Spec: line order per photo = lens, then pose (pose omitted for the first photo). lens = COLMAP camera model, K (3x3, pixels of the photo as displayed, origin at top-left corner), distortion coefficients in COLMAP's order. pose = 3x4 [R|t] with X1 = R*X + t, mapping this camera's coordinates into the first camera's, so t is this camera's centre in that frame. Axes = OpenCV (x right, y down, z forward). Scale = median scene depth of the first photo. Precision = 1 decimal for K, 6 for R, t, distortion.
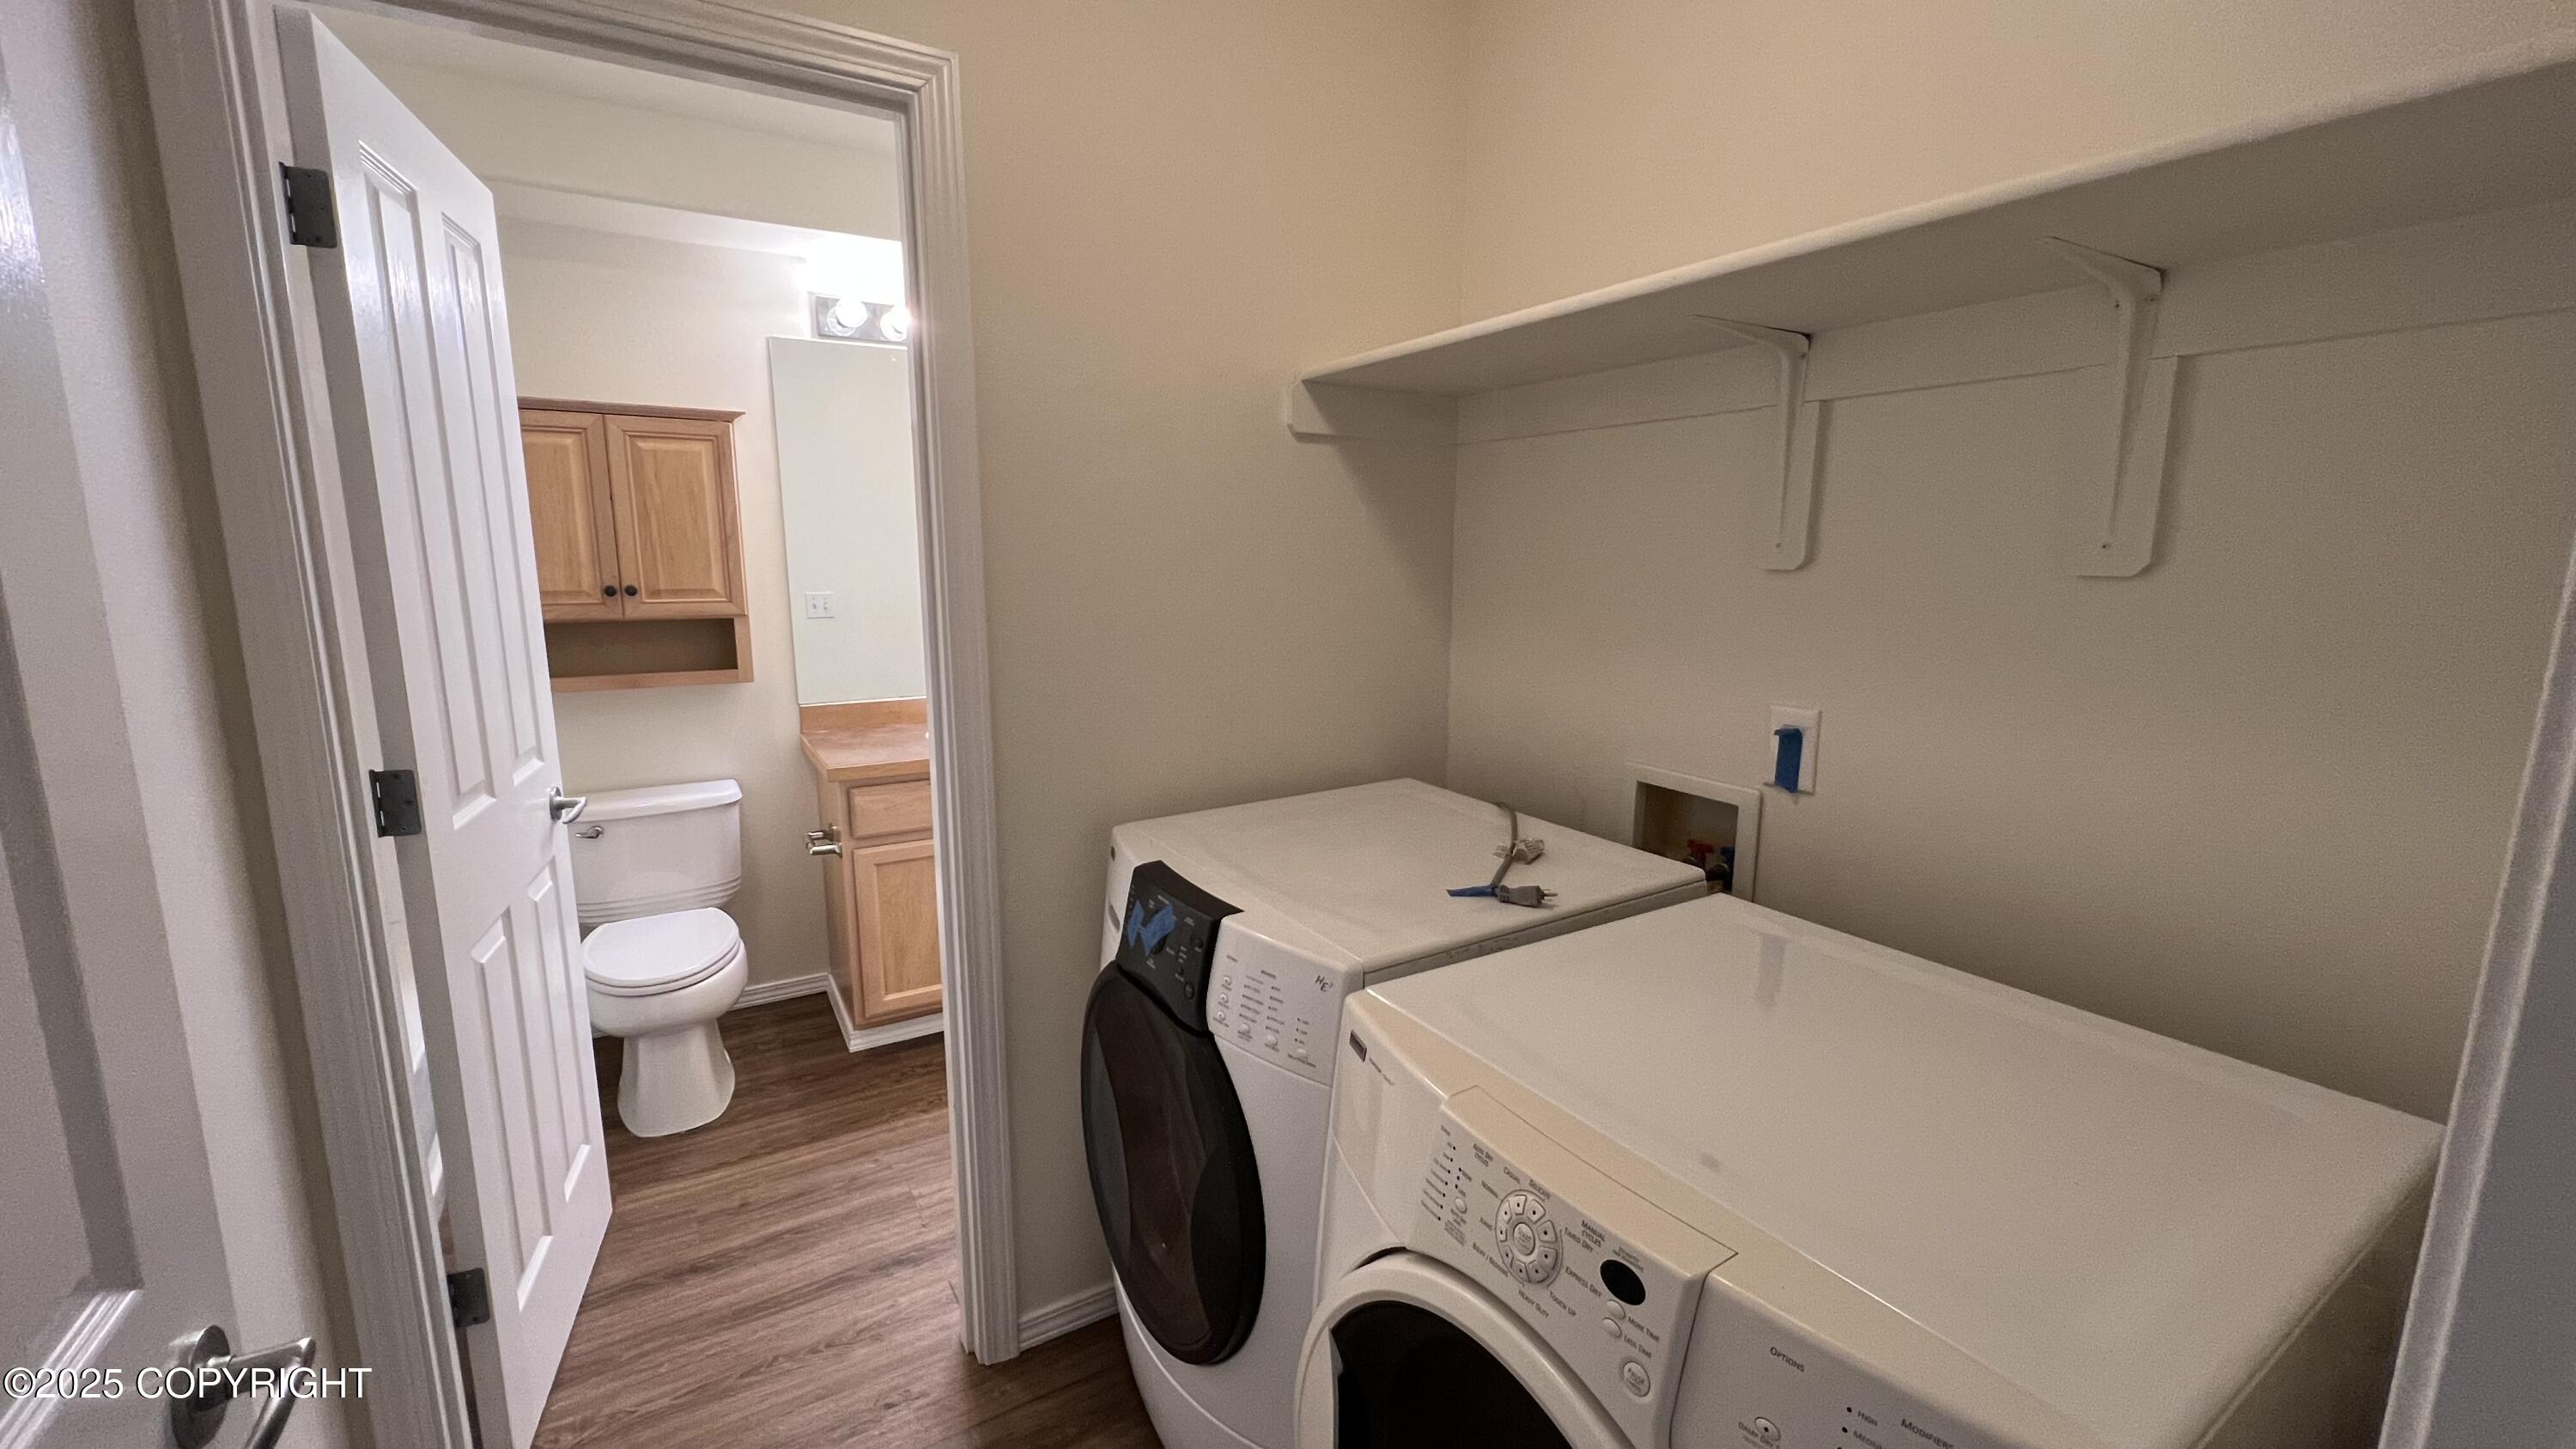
lens RADIAL K [[1025.9, 0, 1279.4], [0, 1025.9, 715.1], [0, 0, 1]] dist [-0.000779, 0.000159]
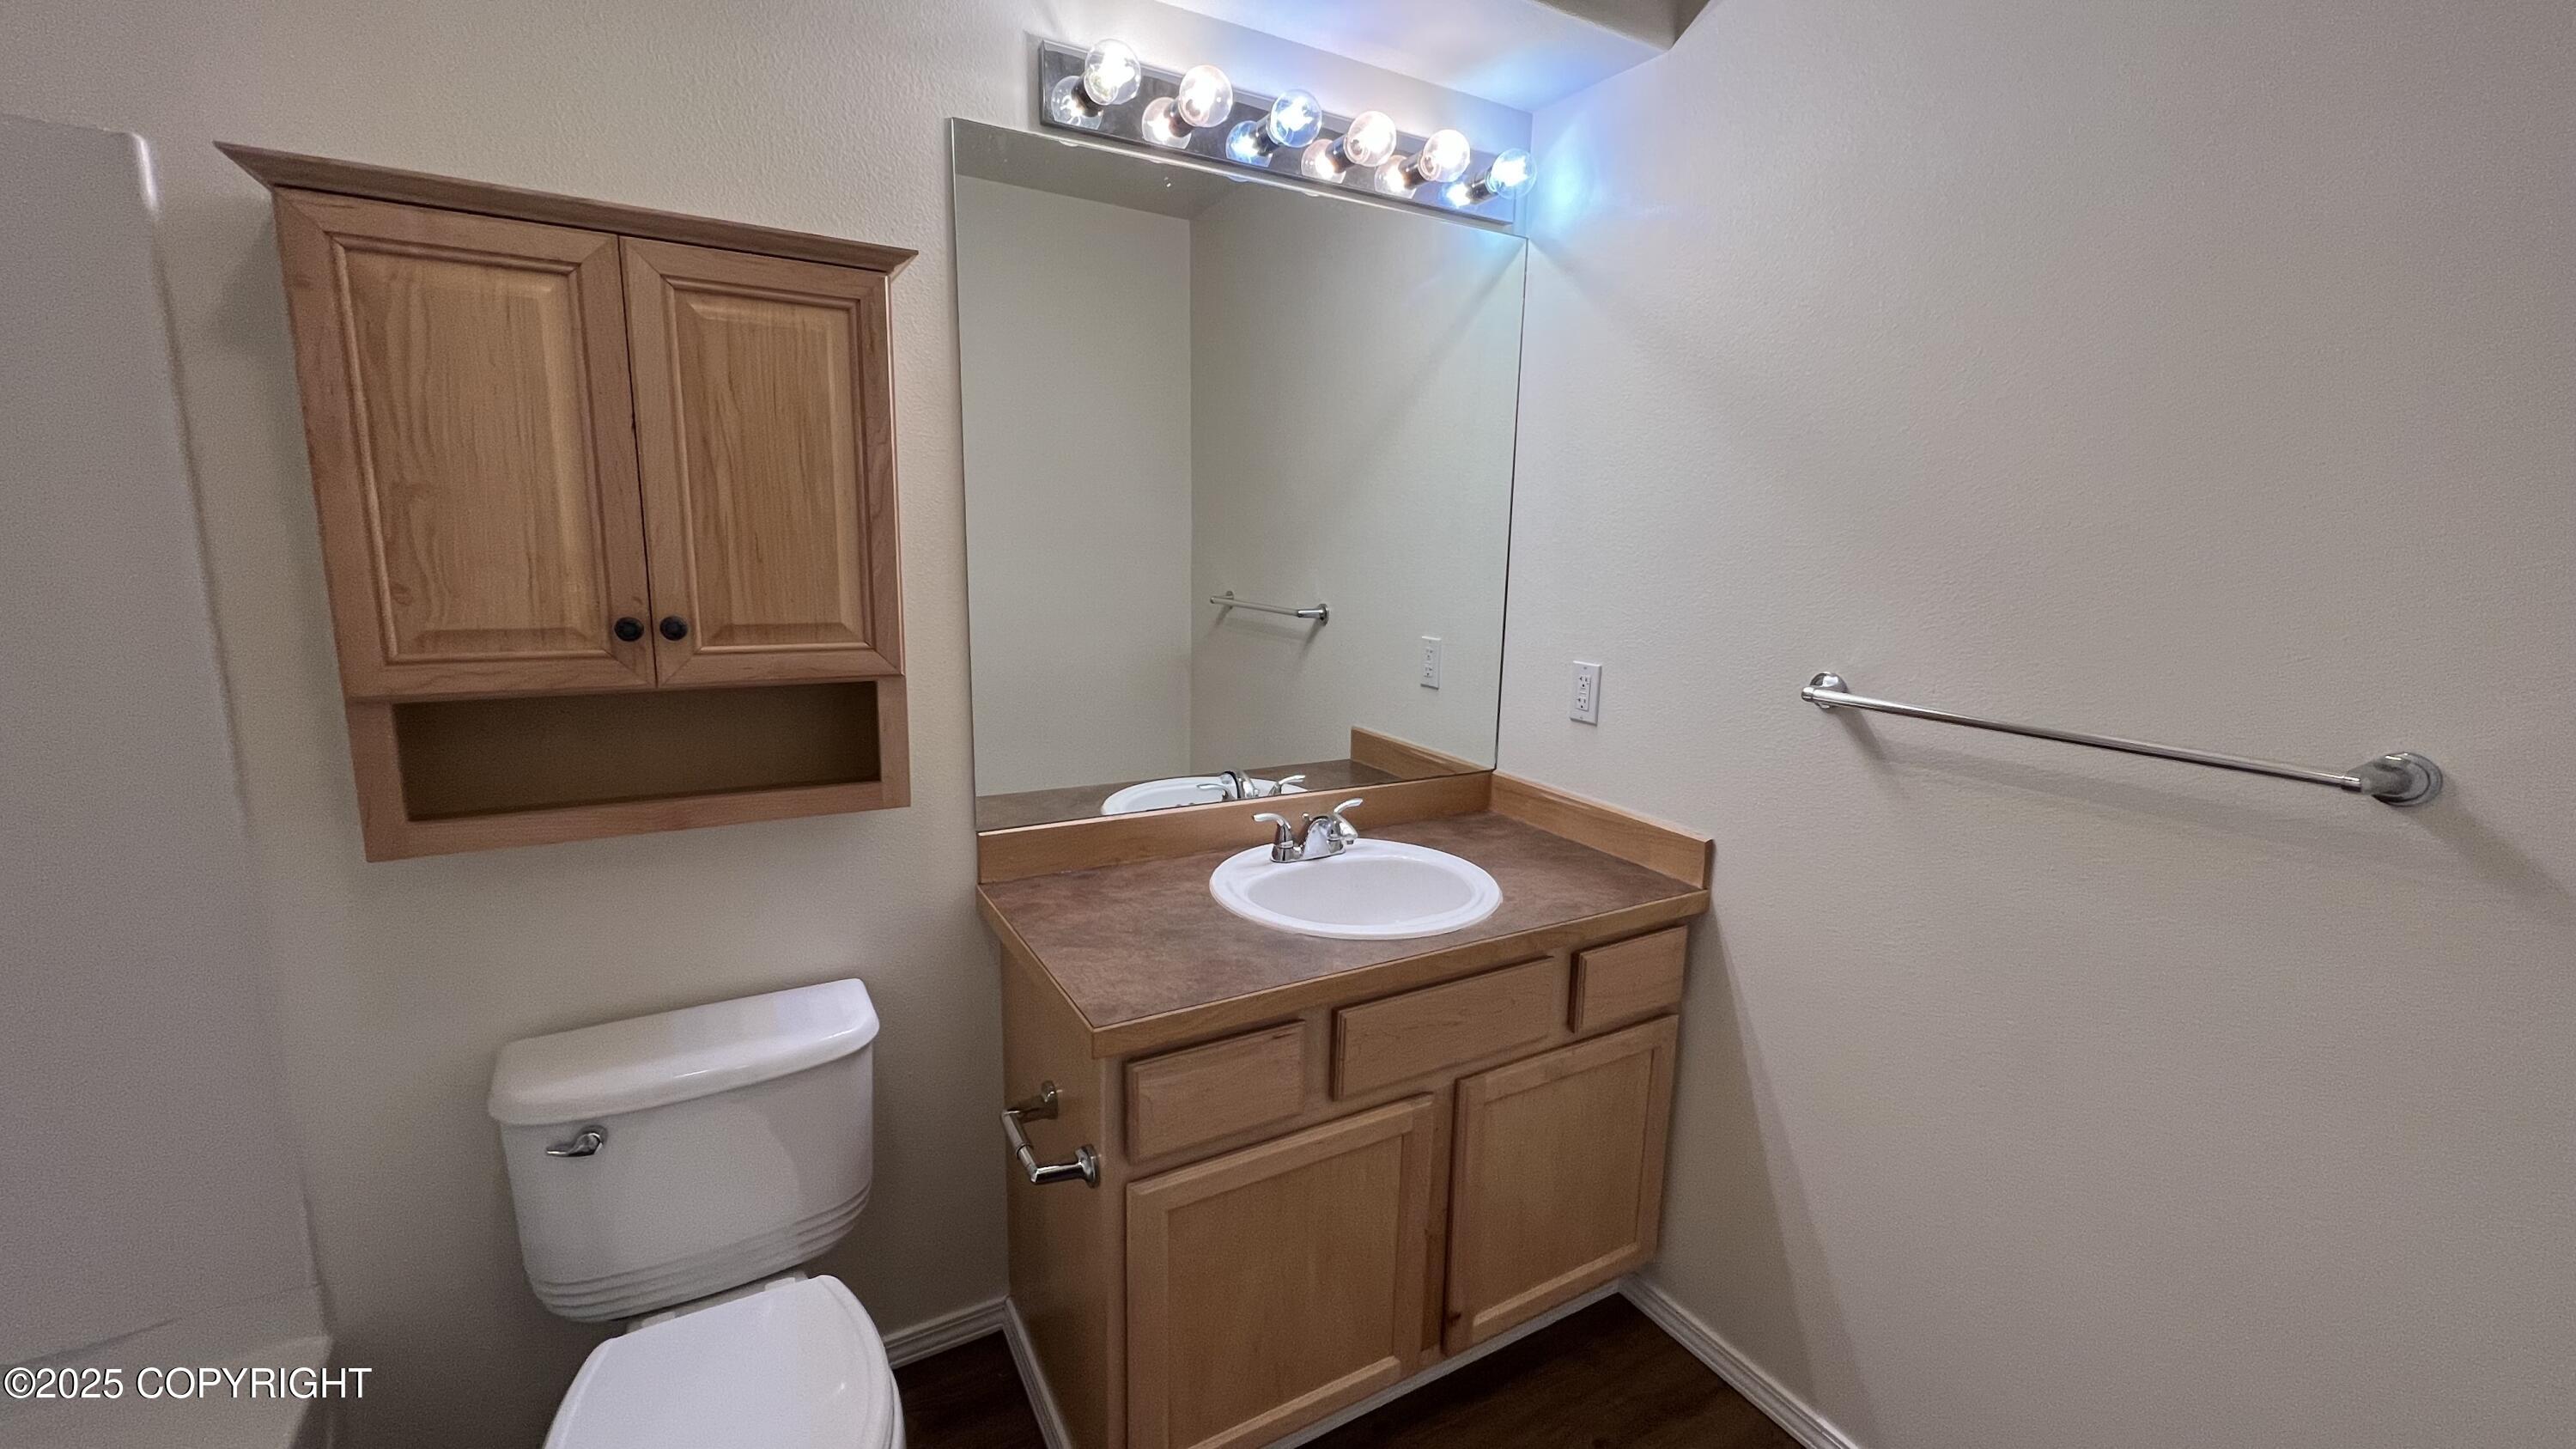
lens RADIAL K [[1033.3, 0, 1285.7], [0, 1033.3, 728.3], [0, 0, 1]] dist [-0.001800, 0.001147]
pose [[0.999490, 0.029034, -0.013308, -0.343826], [-0.028738, 0.999347, 0.021919, -0.092727], [0.013936, -0.021525, 0.999671, 0.530017]]
